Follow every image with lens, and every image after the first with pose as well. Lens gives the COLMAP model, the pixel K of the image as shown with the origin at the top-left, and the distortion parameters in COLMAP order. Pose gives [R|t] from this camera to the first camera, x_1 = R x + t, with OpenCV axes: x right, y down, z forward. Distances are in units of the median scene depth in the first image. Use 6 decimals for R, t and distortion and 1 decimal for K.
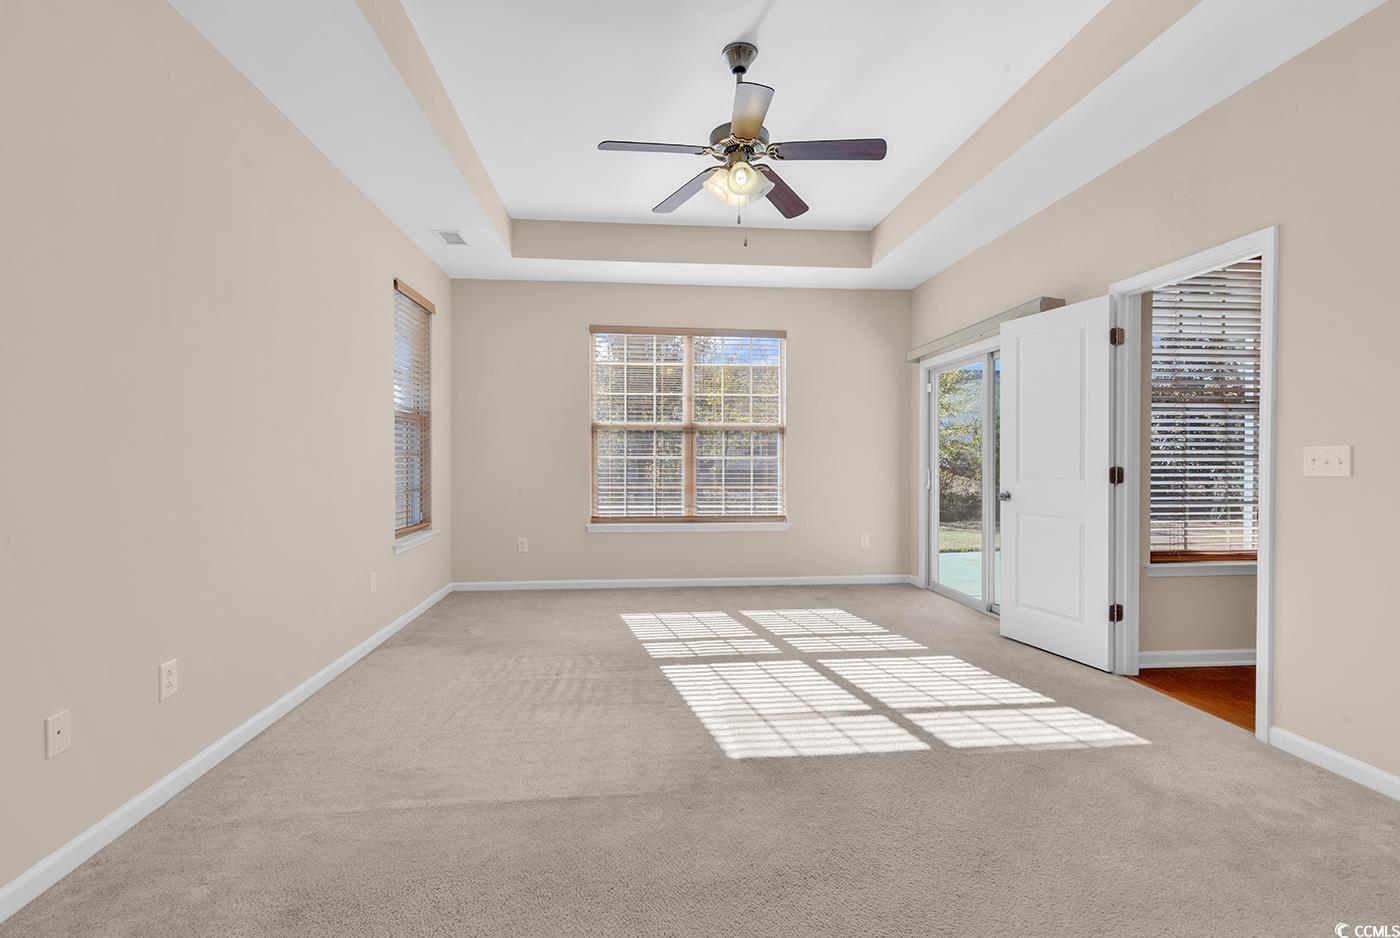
lens RADIAL K [[628.0, 0, 708.8], [0, 628.0, 466.5], [0, 0, 1]] dist [0.002319, -0.000122]
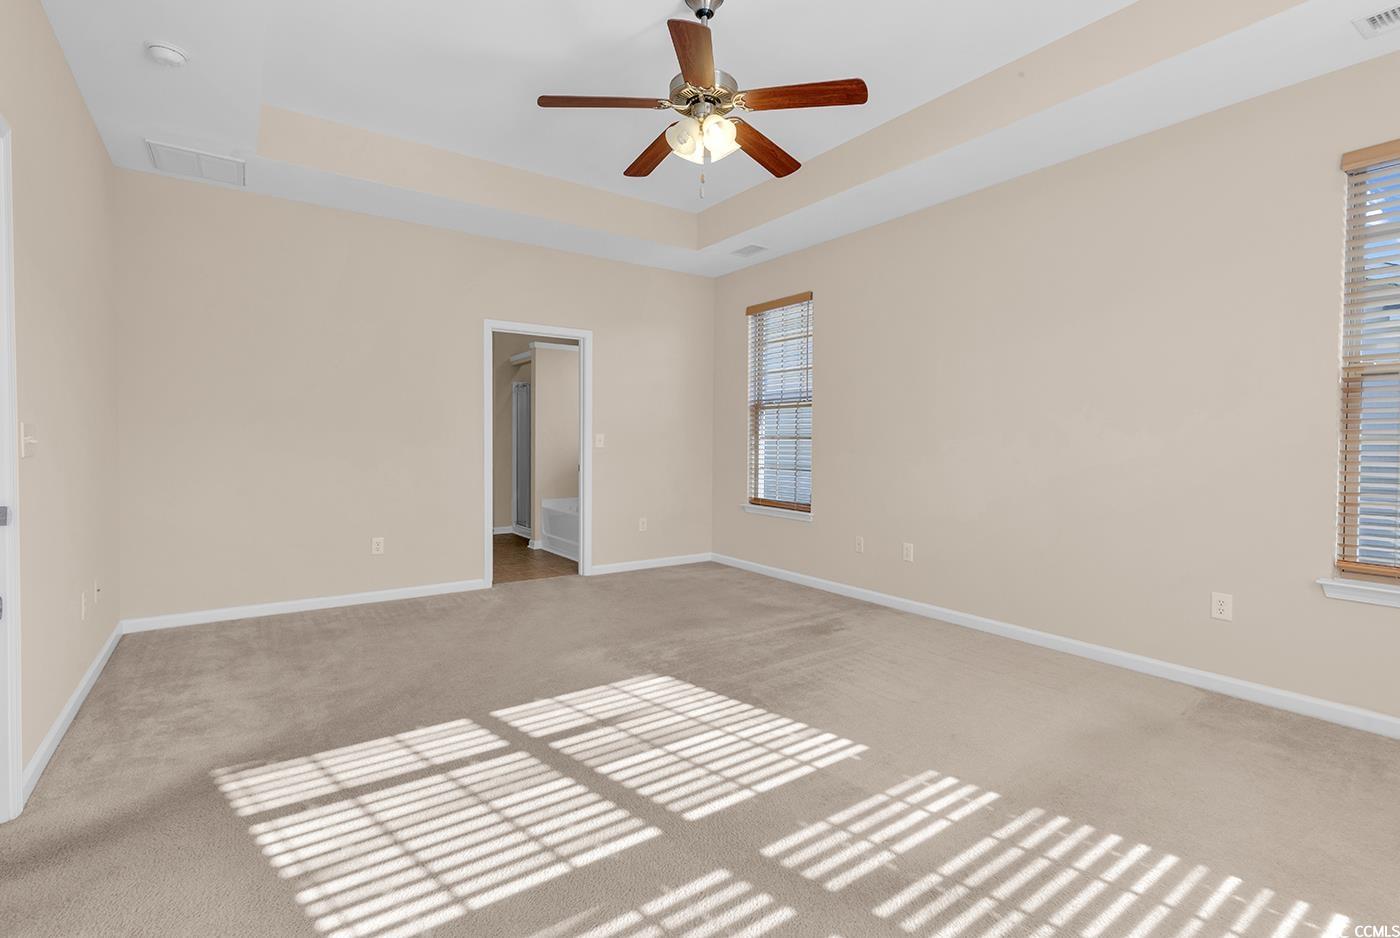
lens RADIAL K [[628.0, 0, 708.8], [0, 628.0, 466.5], [0, 0, 1]] dist [0.002319, -0.000122]
pose [[-0.868004, 0.015818, -0.496306, 0.493879], [-0.007755, 0.998939, 0.045400, -0.008609], [0.496497, 0.043256, -0.866960, 1.856916]]
